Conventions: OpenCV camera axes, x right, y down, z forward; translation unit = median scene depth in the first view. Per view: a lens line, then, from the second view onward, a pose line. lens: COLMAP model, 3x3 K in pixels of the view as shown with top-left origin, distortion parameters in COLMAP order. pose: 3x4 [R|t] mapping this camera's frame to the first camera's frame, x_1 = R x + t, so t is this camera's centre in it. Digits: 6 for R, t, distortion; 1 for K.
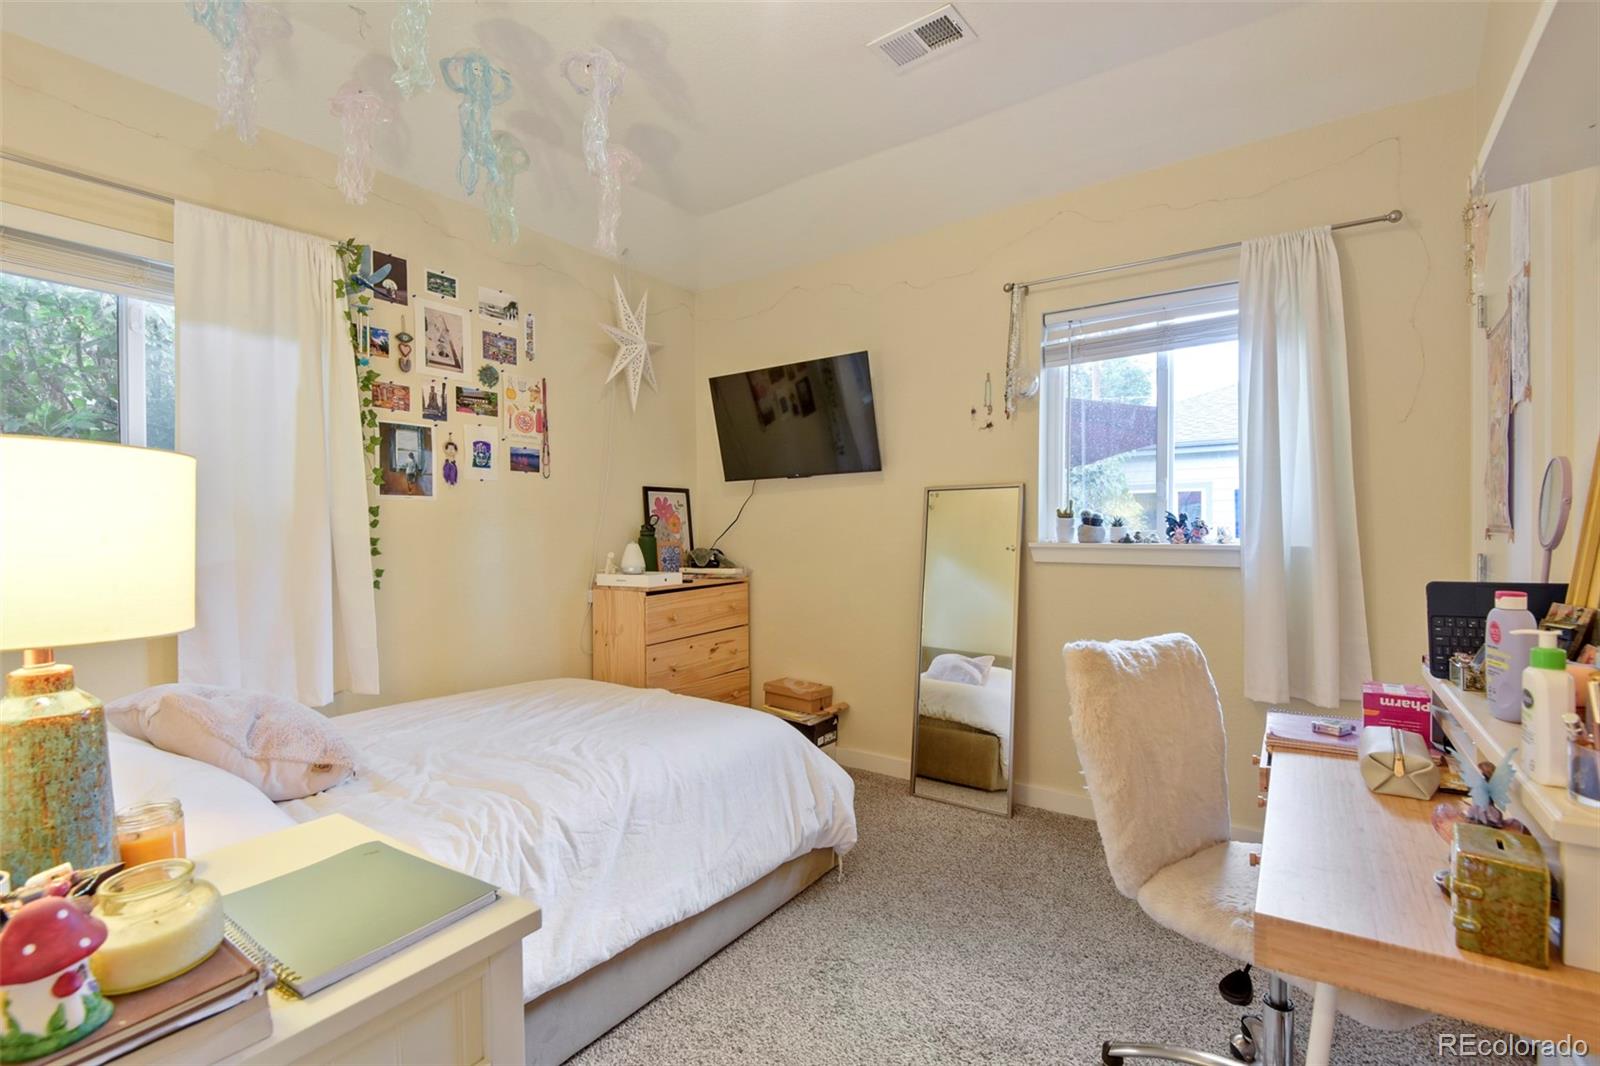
lens RADIAL K [[727.0, 0, 797.0], [0, 727.0, 533.4], [0, 0, 1]] dist [-0.017322, -0.009691]
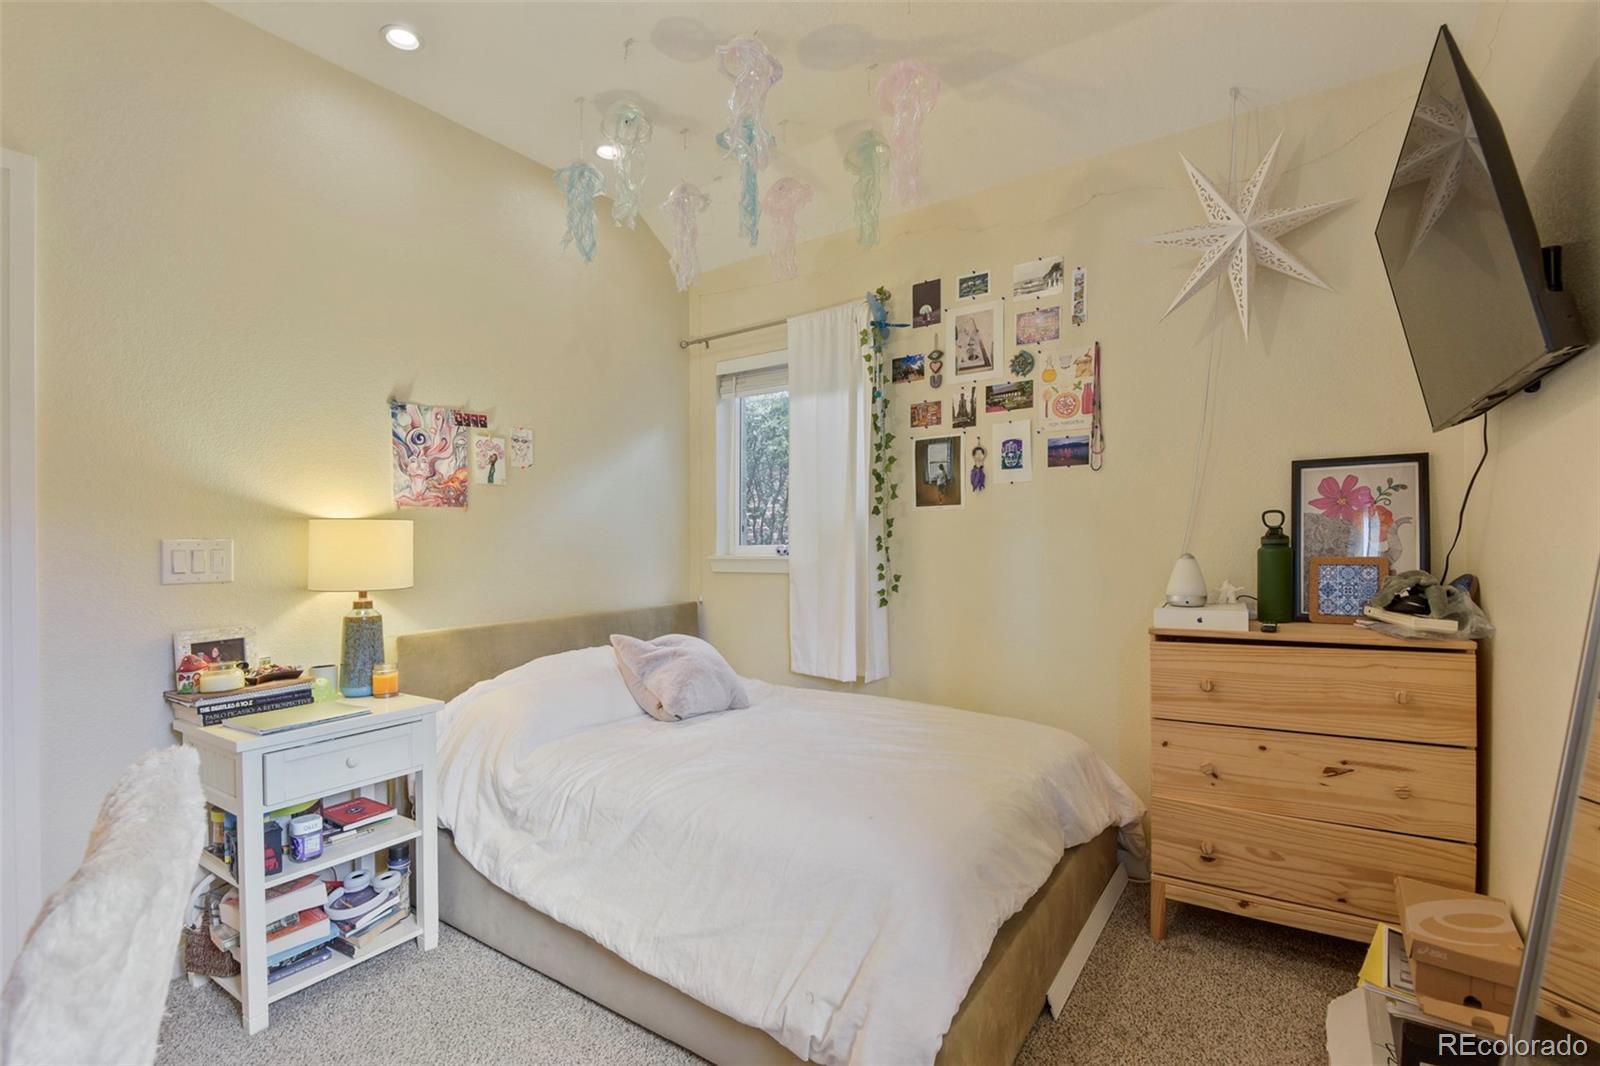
lens RADIAL K [[727.0, 0, 799.6], [0, 727.0, 540.5], [0, 0, 1]] dist [-0.017322, -0.009691]
pose [[-0.026927, 0.009789, -0.999589, 0.481385], [0.011860, 0.999885, 0.009473, -0.013708], [0.999567, -0.011600, -0.027040, 0.773963]]
